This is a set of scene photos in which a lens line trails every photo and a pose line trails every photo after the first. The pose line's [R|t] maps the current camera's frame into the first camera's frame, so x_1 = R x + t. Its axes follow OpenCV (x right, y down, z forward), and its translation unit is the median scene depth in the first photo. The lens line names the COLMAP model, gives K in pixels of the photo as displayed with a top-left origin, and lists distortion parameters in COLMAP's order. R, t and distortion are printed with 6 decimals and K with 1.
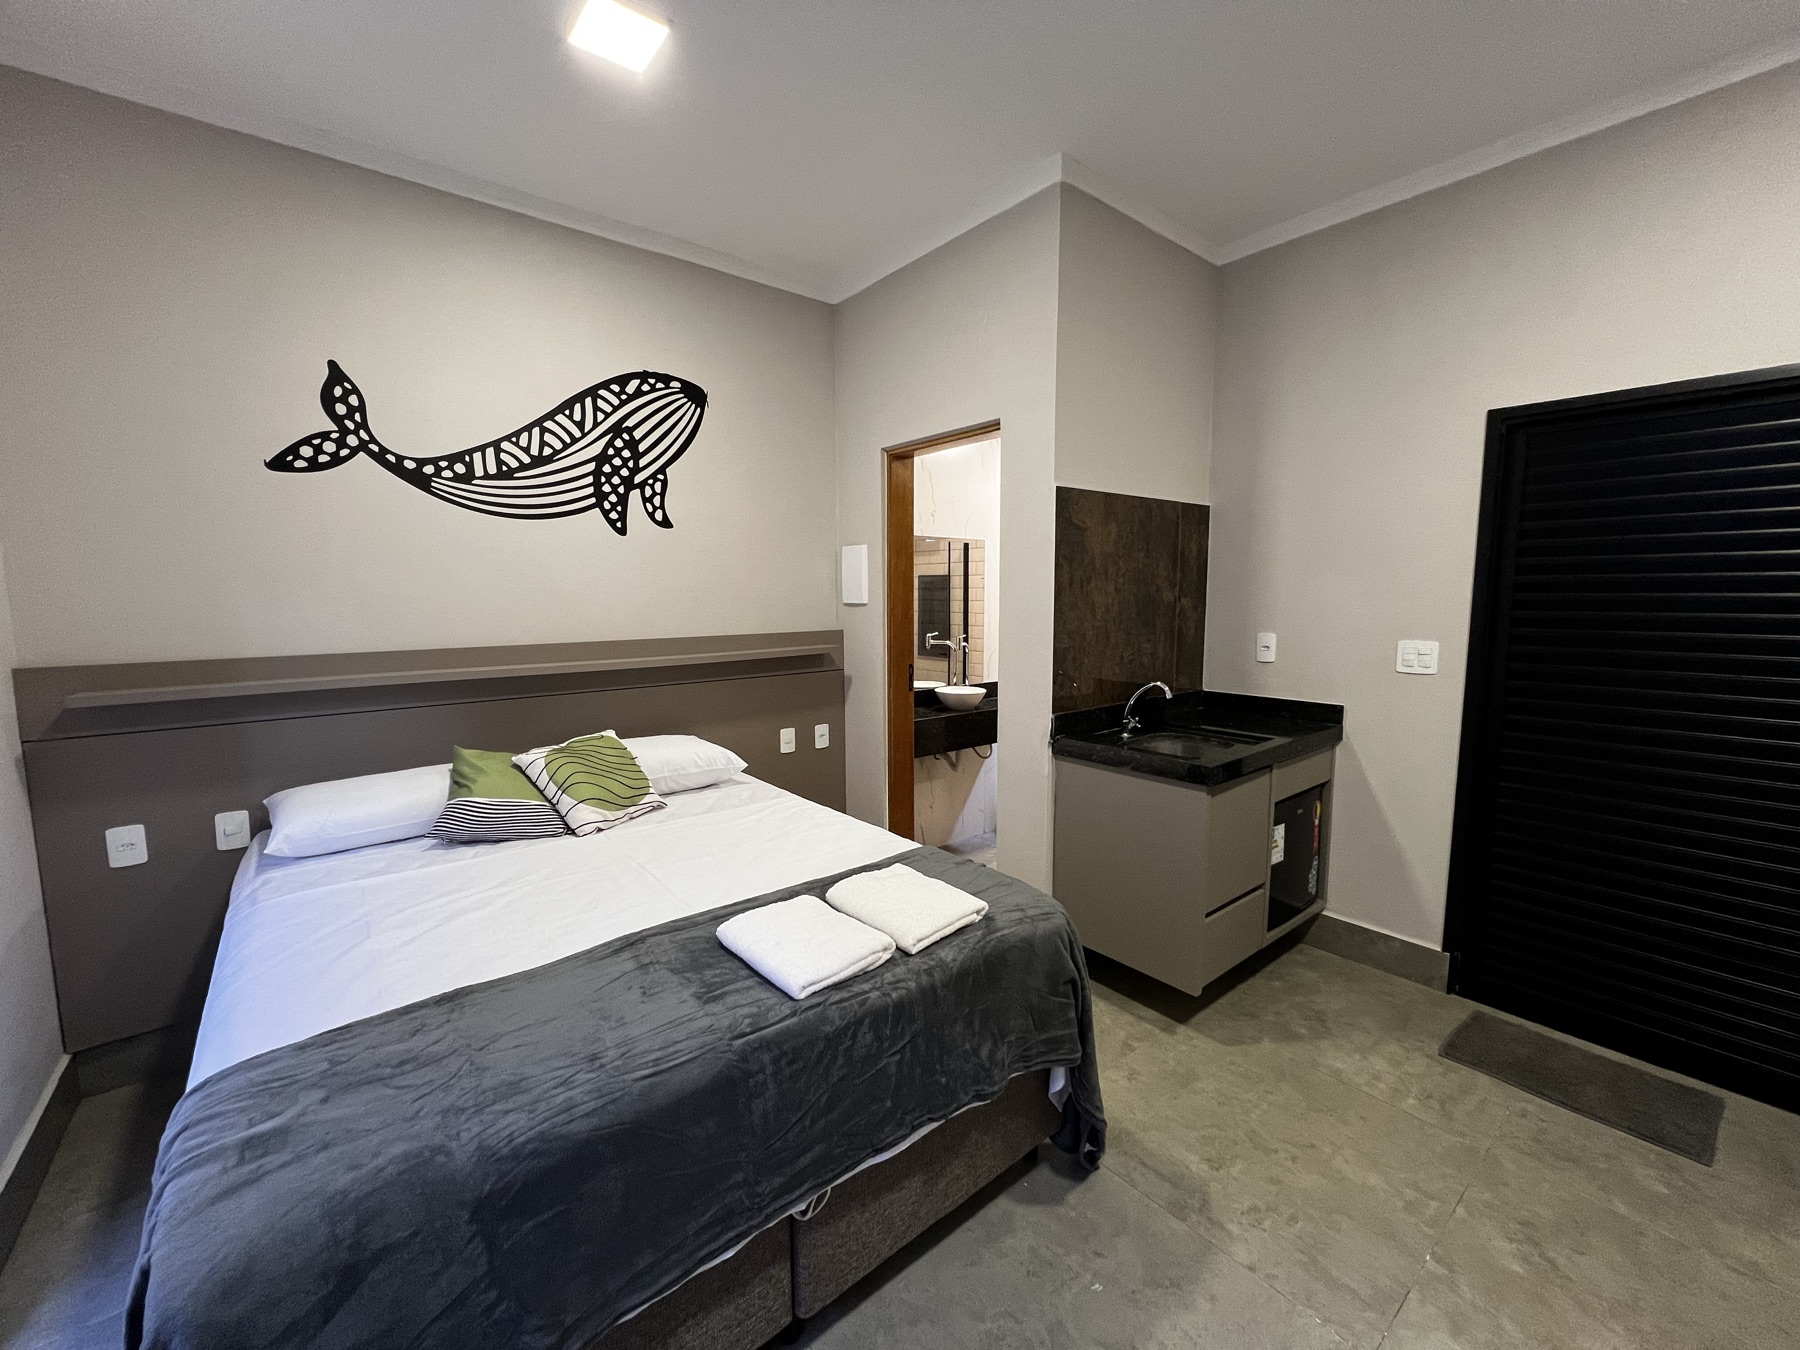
lens RADIAL K [[724.7, 0, 895.5], [0, 724.7, 670.8], [0, 0, 1]] dist [0.003167, -0.000033]
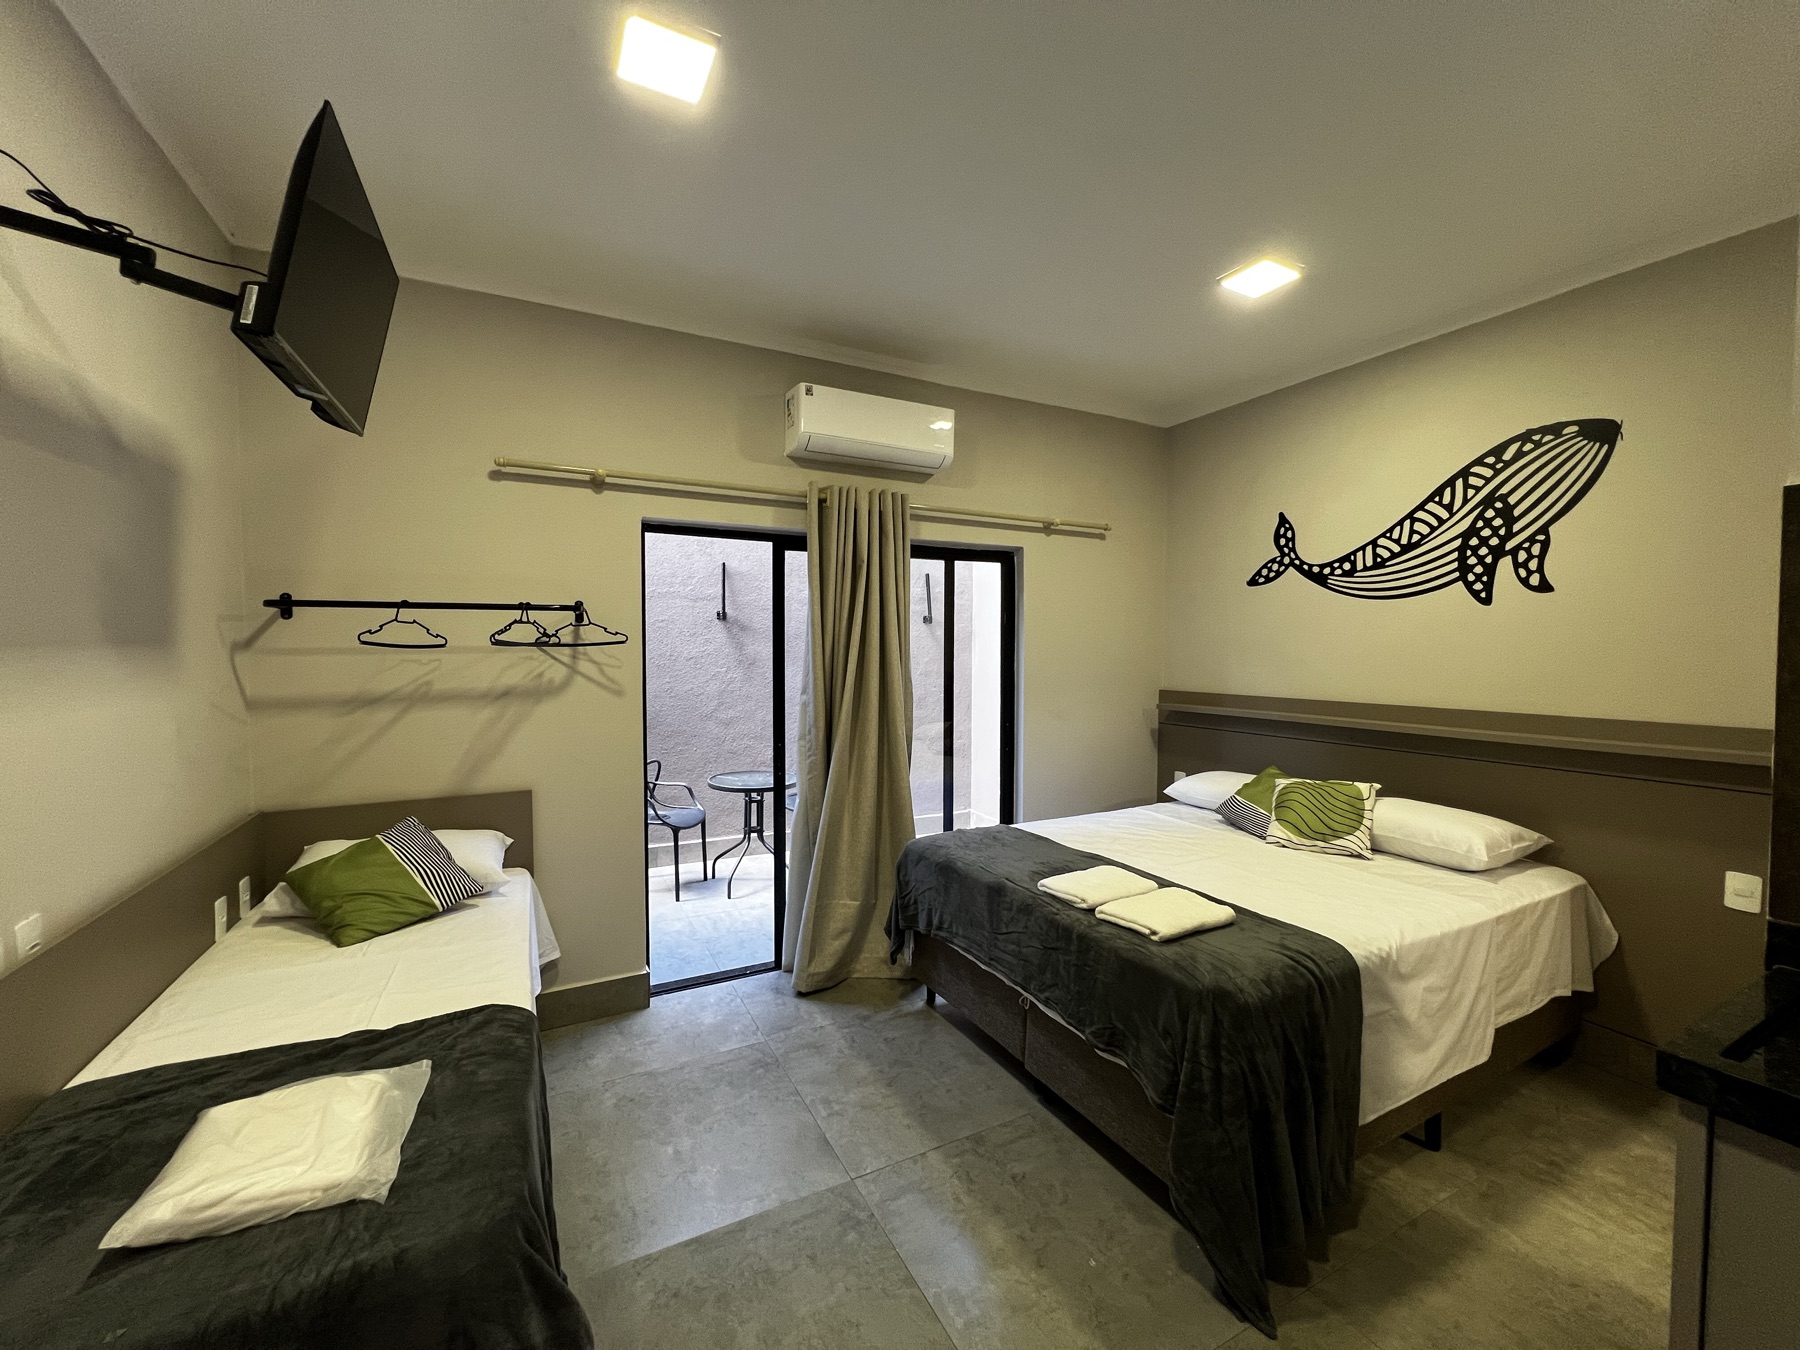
lens RADIAL K [[724.7, 0, 898.8], [0, 724.7, 674.9], [0, 0, 1]] dist [0.003167, -0.000033]
pose [[-0.193091, 0.043925, -0.980197, 0.792297], [-0.108054, 0.991969, 0.065738, -0.075047], [0.975213, 0.118608, -0.186794, 0.438236]]
